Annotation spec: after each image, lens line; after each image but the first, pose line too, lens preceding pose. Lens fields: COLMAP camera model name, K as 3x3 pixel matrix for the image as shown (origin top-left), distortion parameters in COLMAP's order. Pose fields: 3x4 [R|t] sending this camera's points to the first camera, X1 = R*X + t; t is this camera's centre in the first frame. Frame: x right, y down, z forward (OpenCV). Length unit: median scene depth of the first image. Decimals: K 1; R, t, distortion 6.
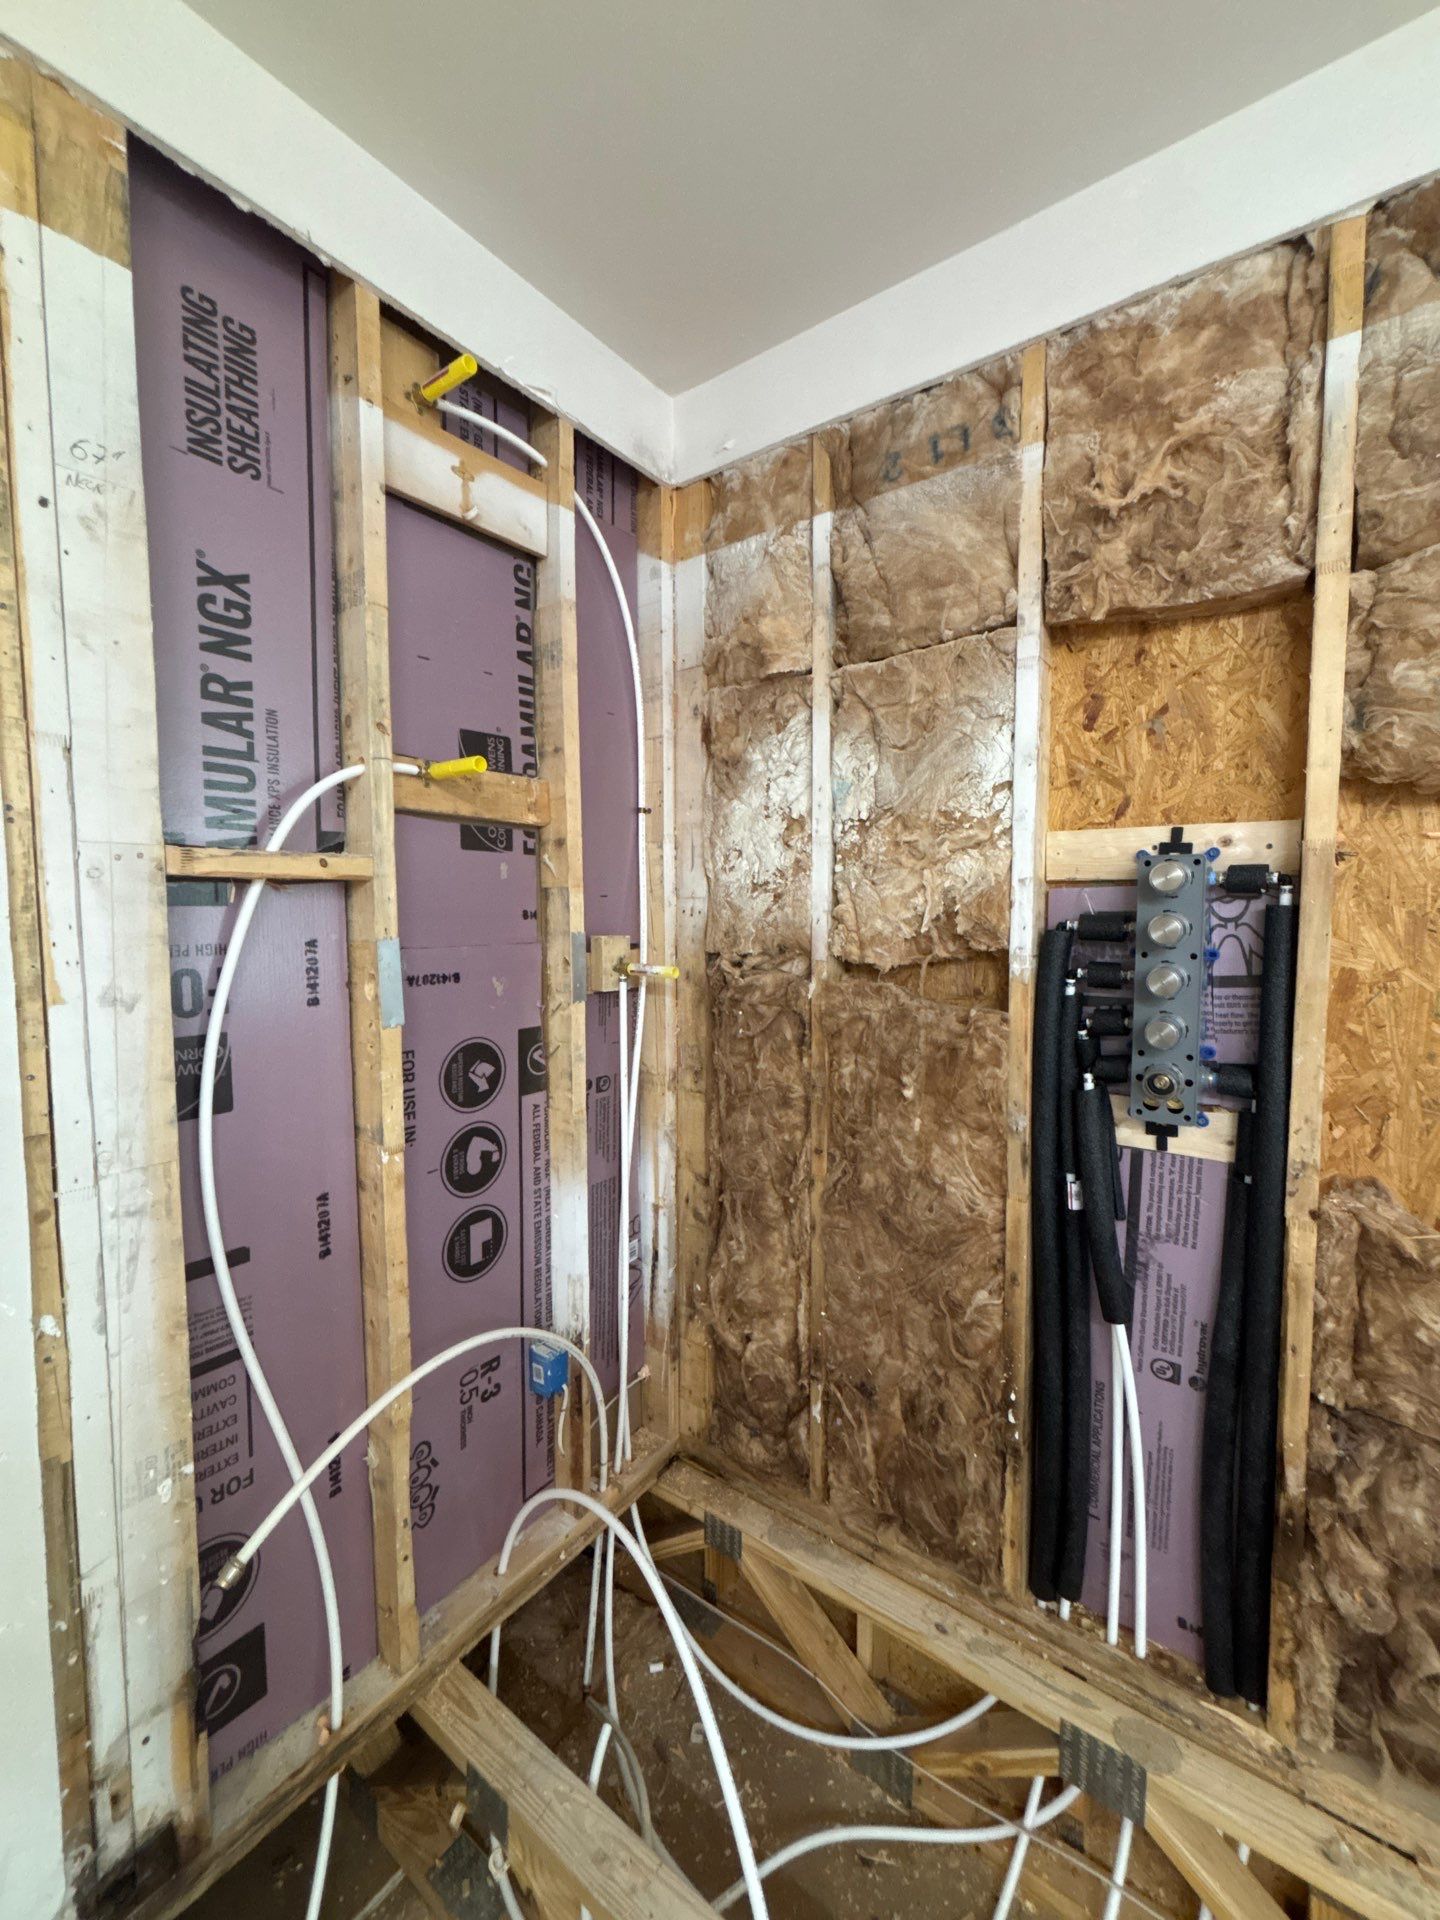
lens RADIAL K [[766.9, 0, 724.2], [0, 766.9, 963.0], [0, 0, 1]] dist [-0.000871, -0.000975]
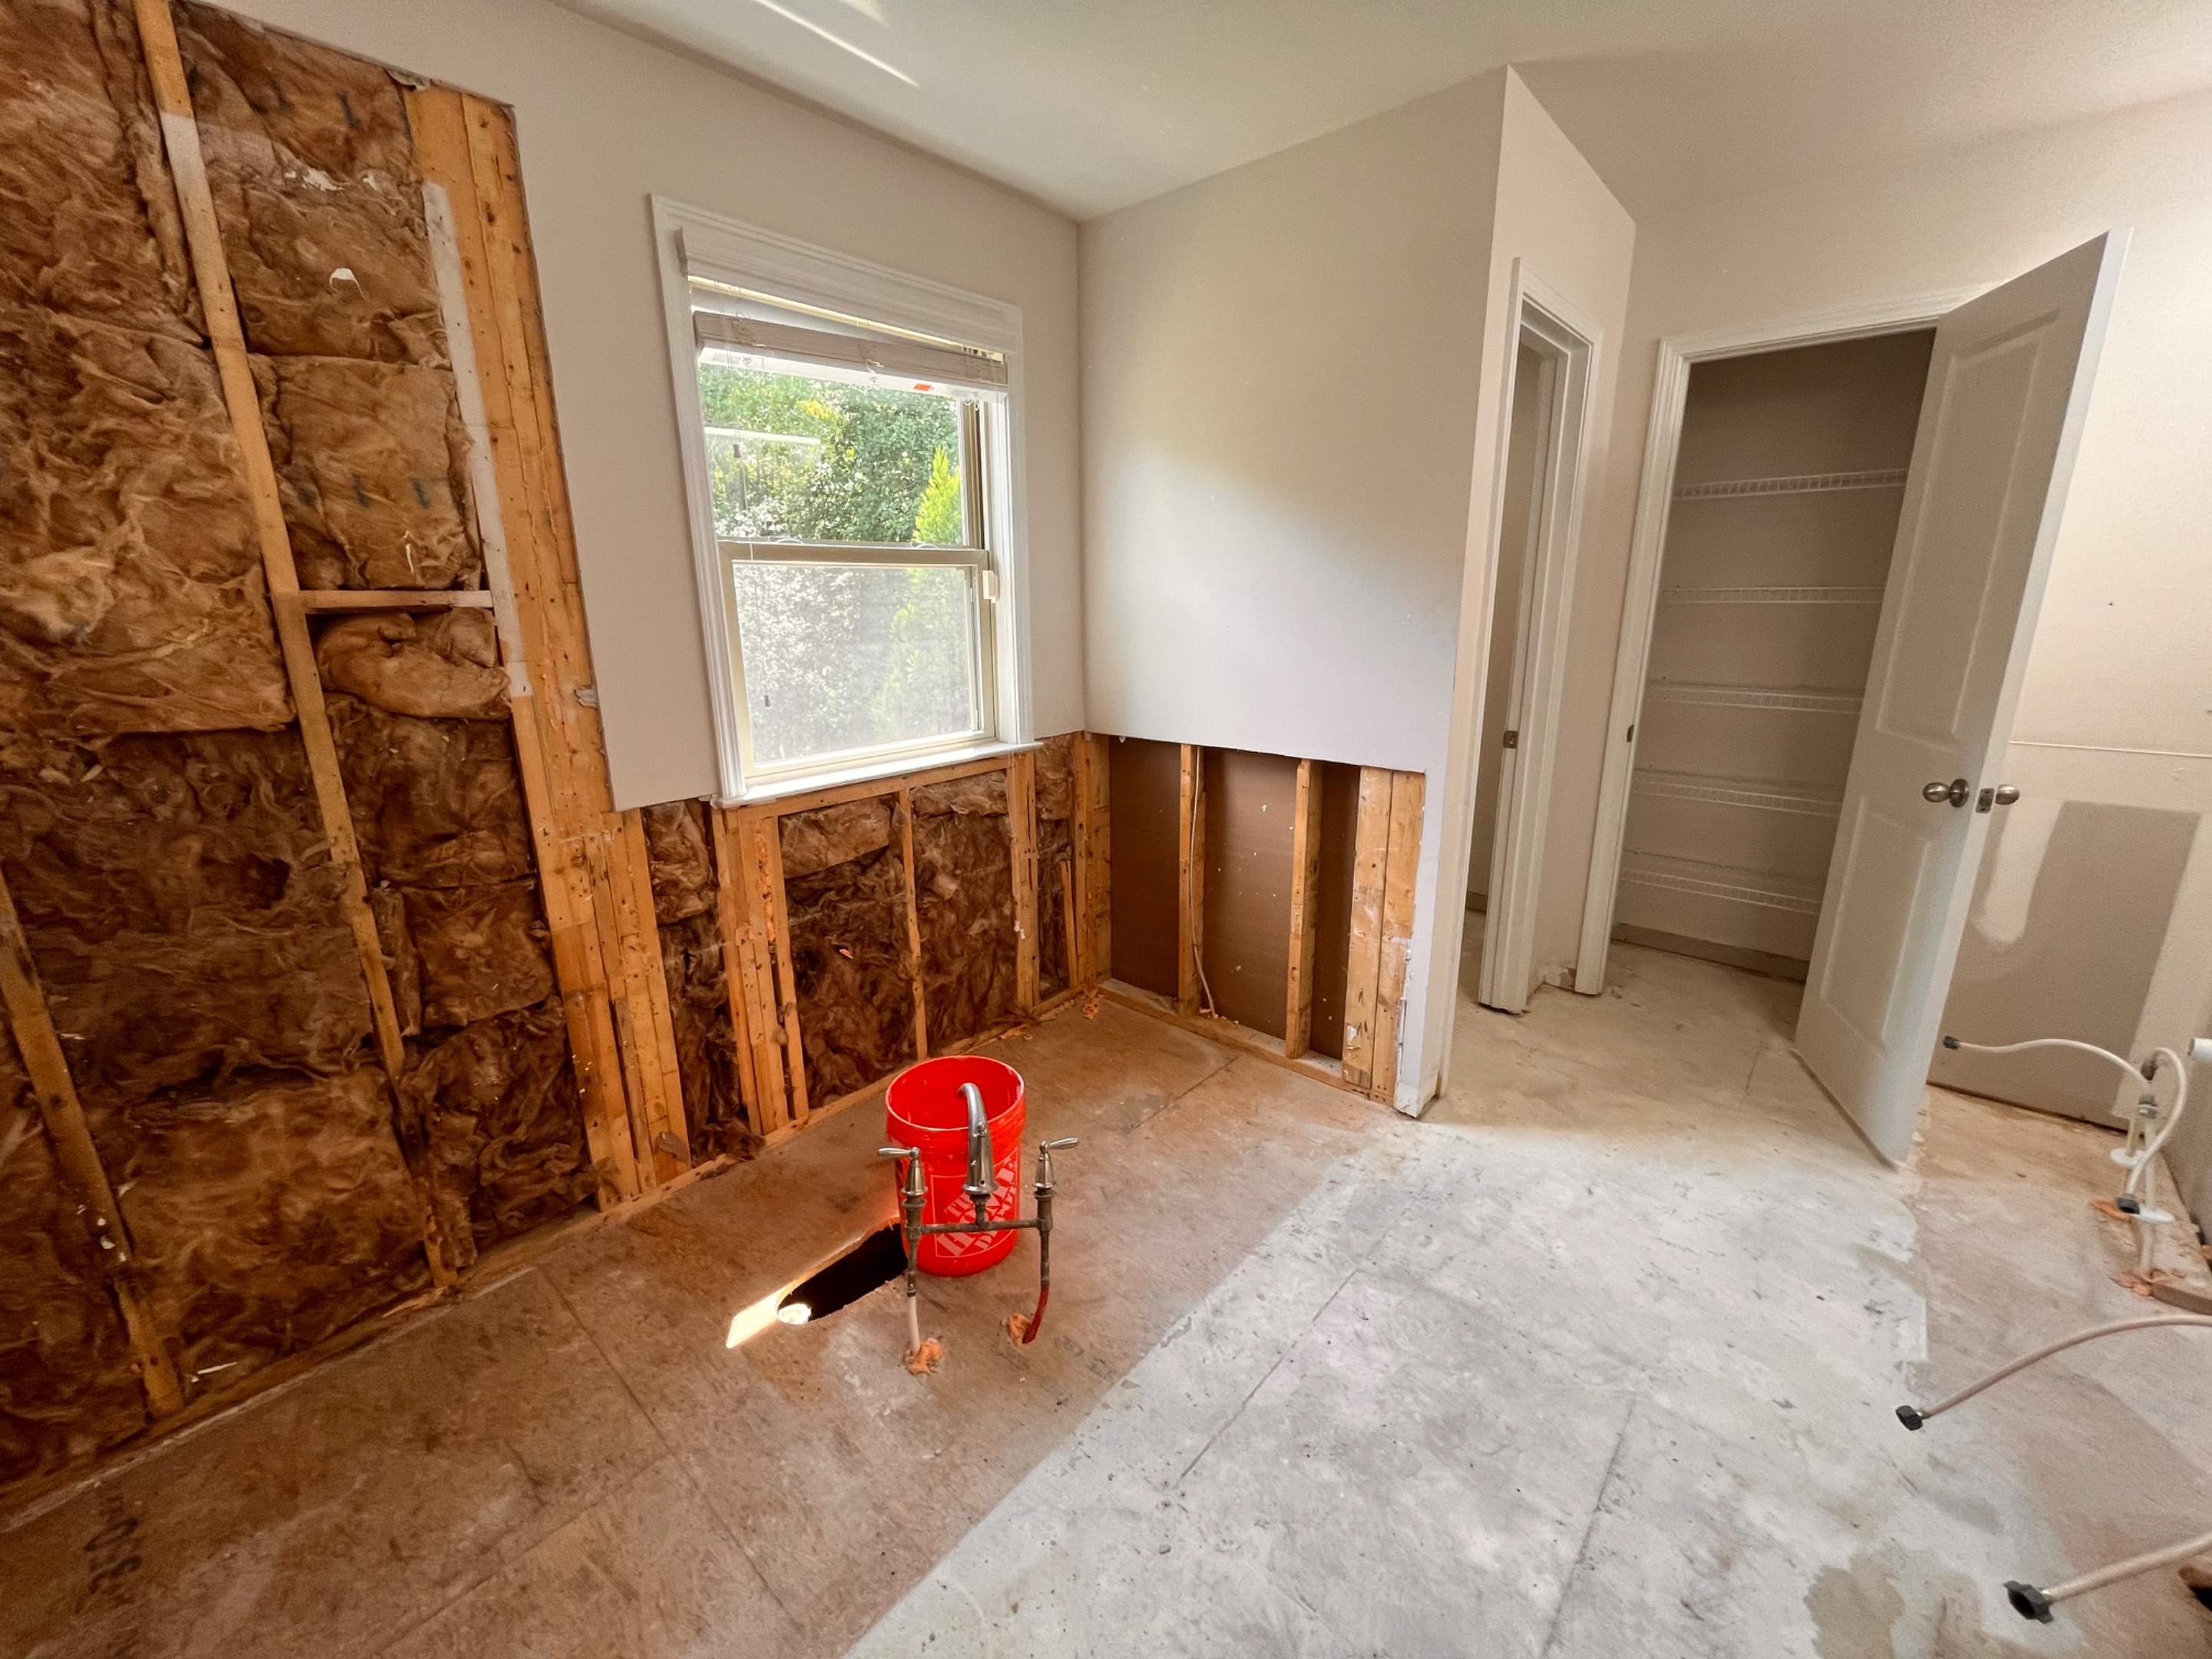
lens RADIAL K [[903.7, 0, 1117.5], [0, 903.7, 816.7], [0, 0, 1]] dist [0.000537, 0.000354]
pose [[0.077731, -0.251421, 0.964751, -0.547578], [0.073032, 0.966515, 0.245997, -0.077008], [-0.994296, 0.051336, 0.093490, -0.375472]]
